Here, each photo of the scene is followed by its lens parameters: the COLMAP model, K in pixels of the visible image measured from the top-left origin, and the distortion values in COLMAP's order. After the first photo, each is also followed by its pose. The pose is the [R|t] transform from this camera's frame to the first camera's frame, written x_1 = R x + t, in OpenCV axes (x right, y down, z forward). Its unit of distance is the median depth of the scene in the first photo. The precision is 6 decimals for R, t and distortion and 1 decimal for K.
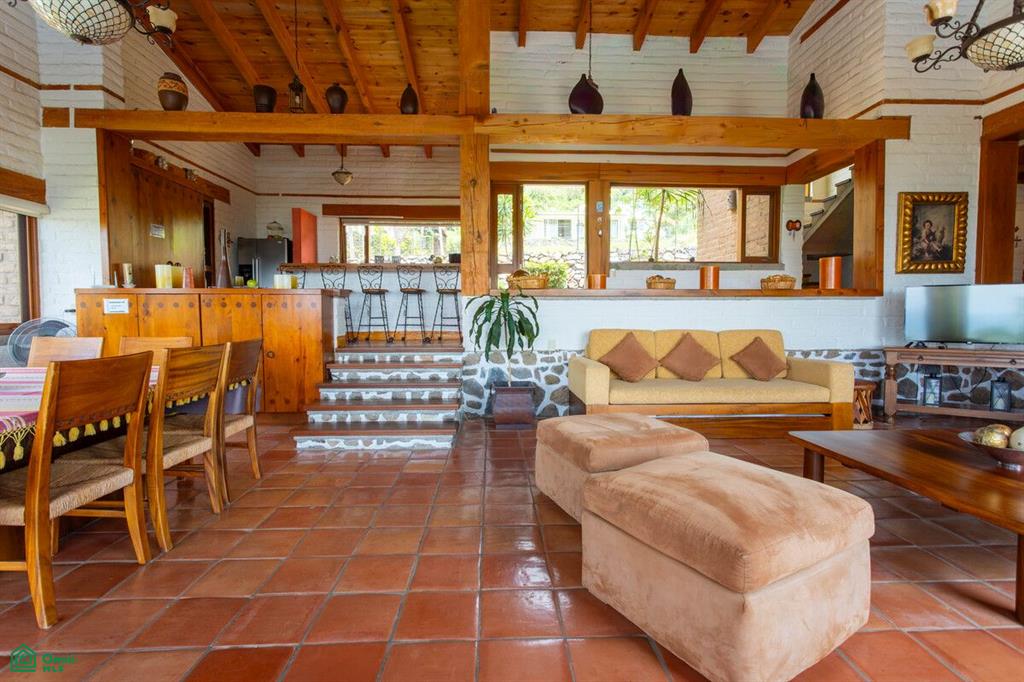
lens RADIAL K [[489.4, 0, 510.2], [0, 489.4, 333.0], [0, 0, 1]] dist [0.002243, 0.001597]
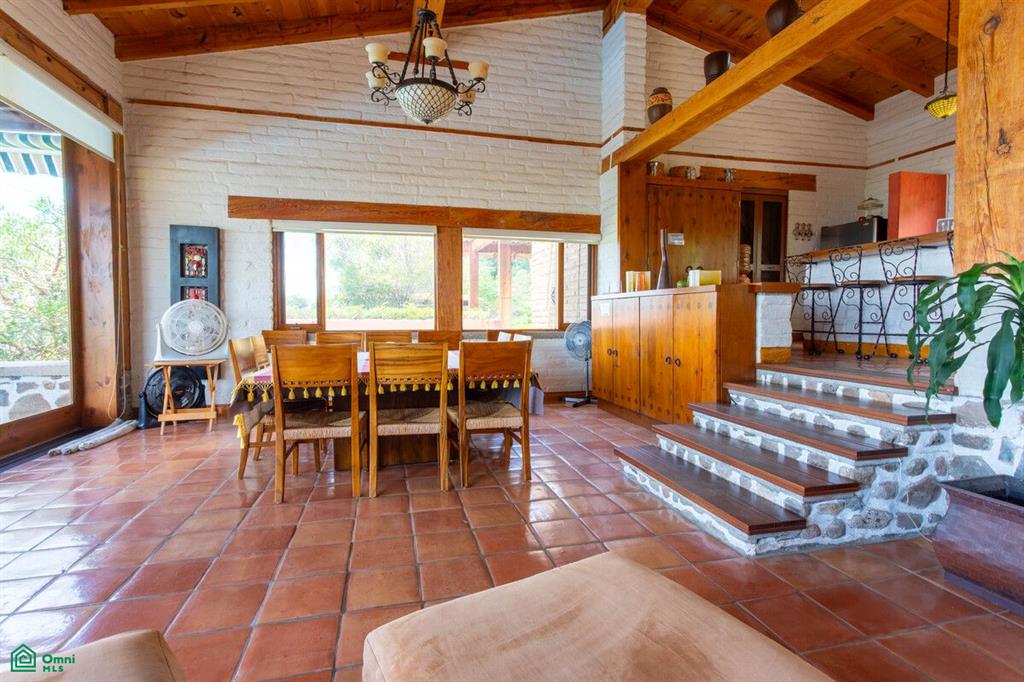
lens RADIAL K [[489.4, 0, 510.2], [0, 489.4, 333.0], [0, 0, 1]] dist [0.002243, 0.001597]
pose [[0.204972, 0.031915, -0.978247, 0.299201], [-0.038780, 0.998948, 0.024465, -0.018480], [0.977999, 0.032921, 0.205994, 0.503479]]
